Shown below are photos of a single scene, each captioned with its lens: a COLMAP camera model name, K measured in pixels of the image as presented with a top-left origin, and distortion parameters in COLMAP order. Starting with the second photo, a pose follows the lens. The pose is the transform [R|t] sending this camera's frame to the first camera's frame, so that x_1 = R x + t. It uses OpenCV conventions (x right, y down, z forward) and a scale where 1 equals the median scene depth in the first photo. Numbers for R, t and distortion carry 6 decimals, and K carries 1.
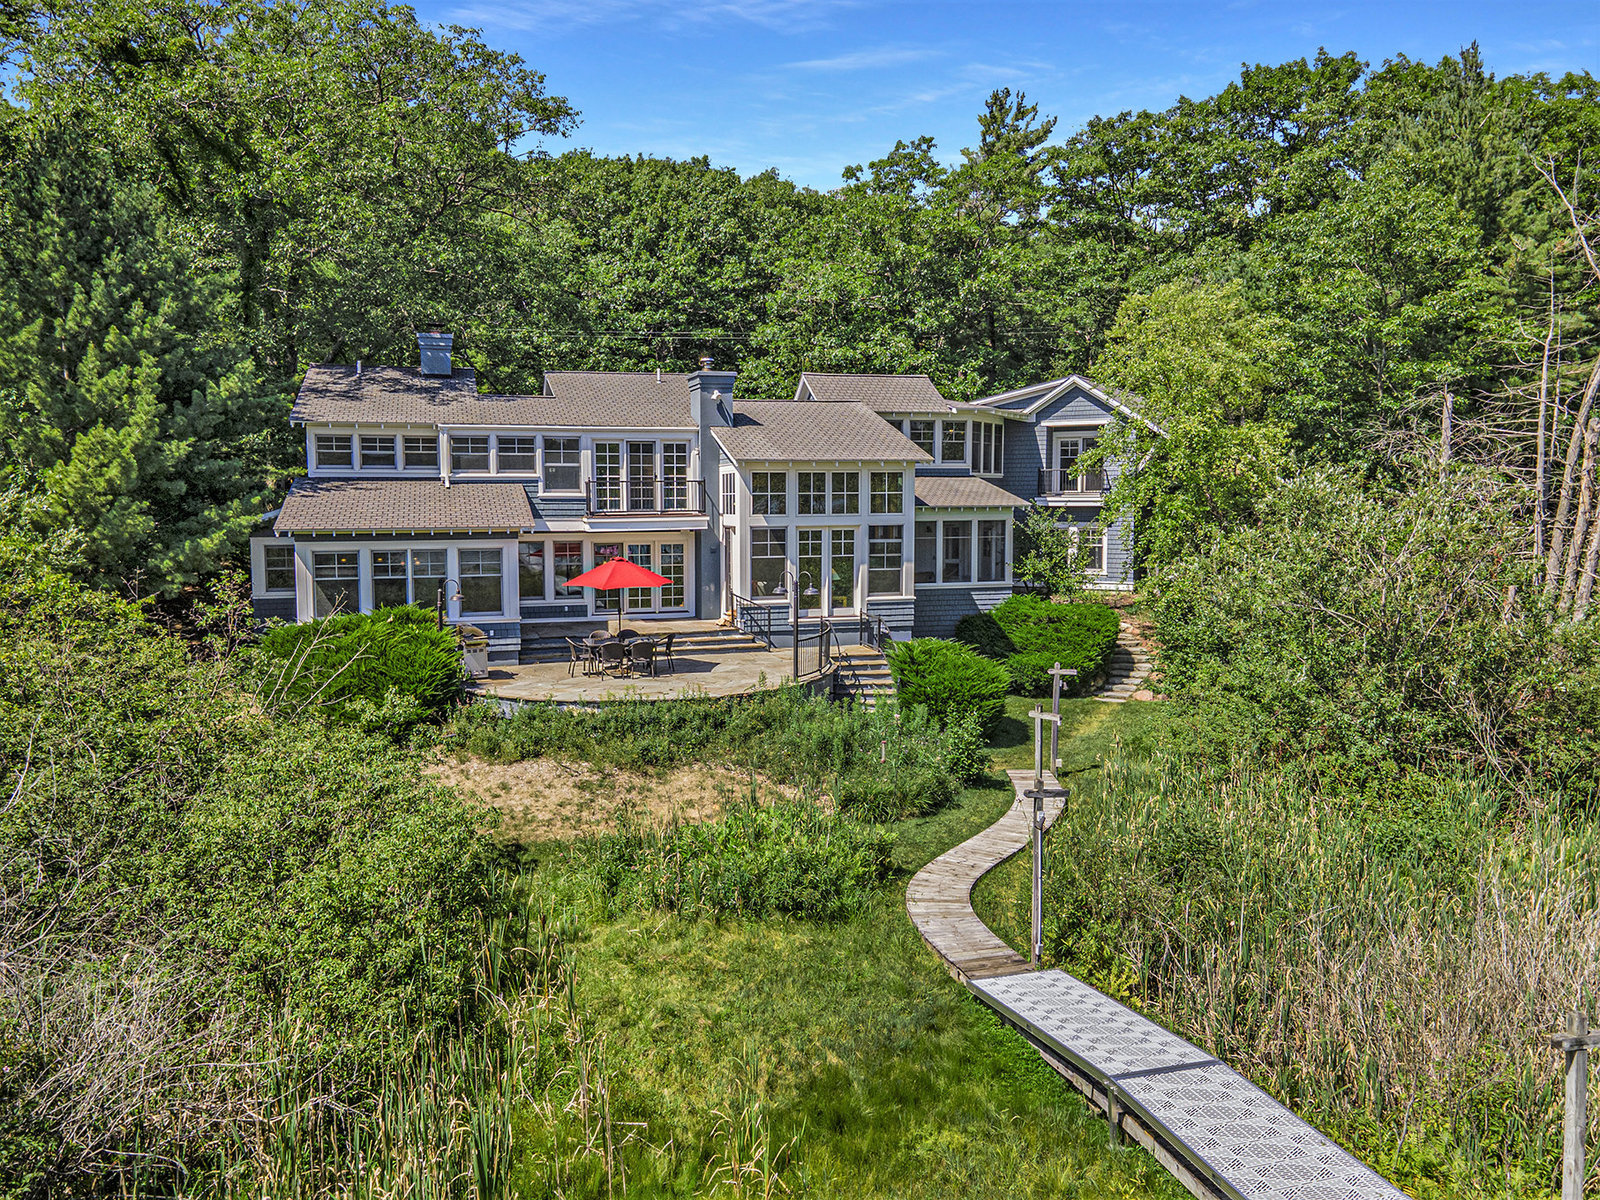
lens RADIAL K [[1178.3, 0, 776.4], [0, 1178.3, 595.5], [0, 0, 1]] dist [0.040140, -0.005571]
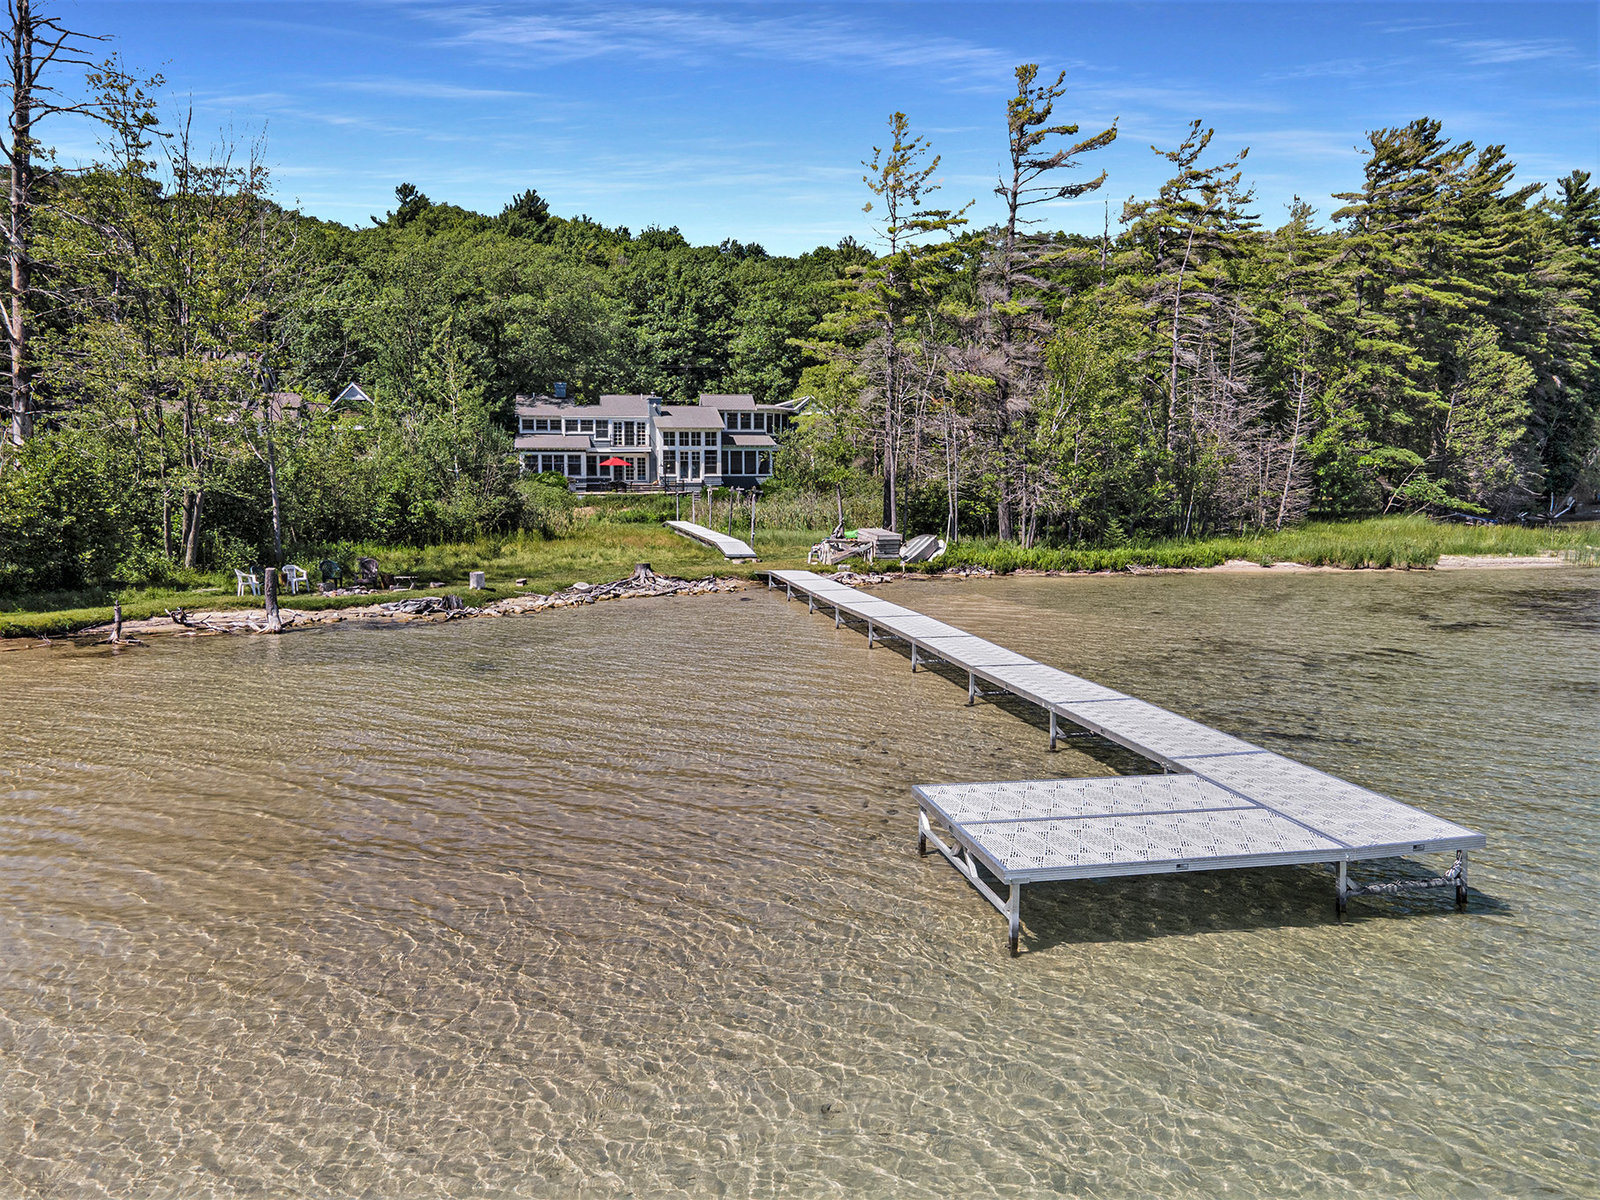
lens RADIAL K [[1178.3, 0, 776.4], [0, 1178.3, 595.5], [0, 0, 1]] dist [0.040140, -0.005571]
pose [[0.995847, 0.011691, -0.090291, 0.523318], [-0.010036, 0.999774, 0.018753, 0.244779], [0.090489, -0.017769, 0.995739, -1.906041]]
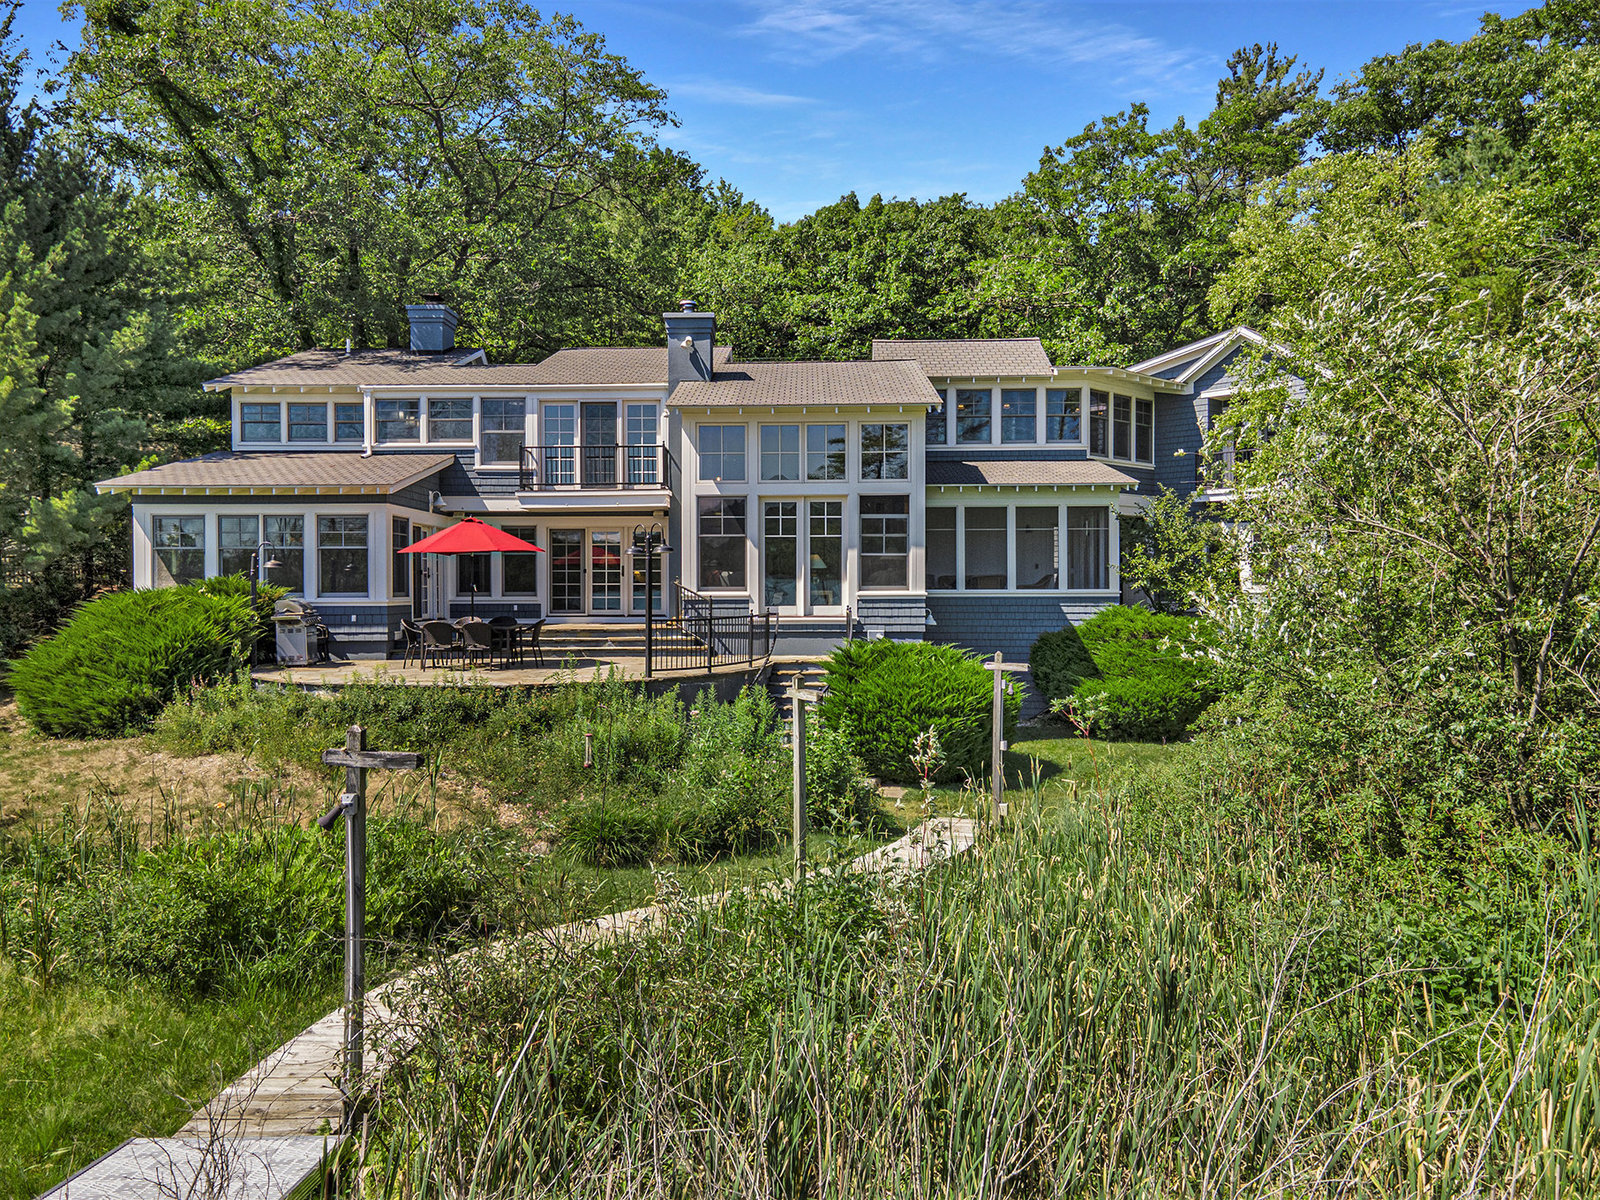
lens RADIAL K [[1178.3, 0, 776.4], [0, 1178.3, 595.5], [0, 0, 1]] dist [0.040140, -0.005571]
pose [[0.954962, 0.003391, -0.296708, 0.249185], [-0.027177, 0.996731, -0.076079, 0.062300], [0.295480, 0.080716, 0.951933, 0.273485]]
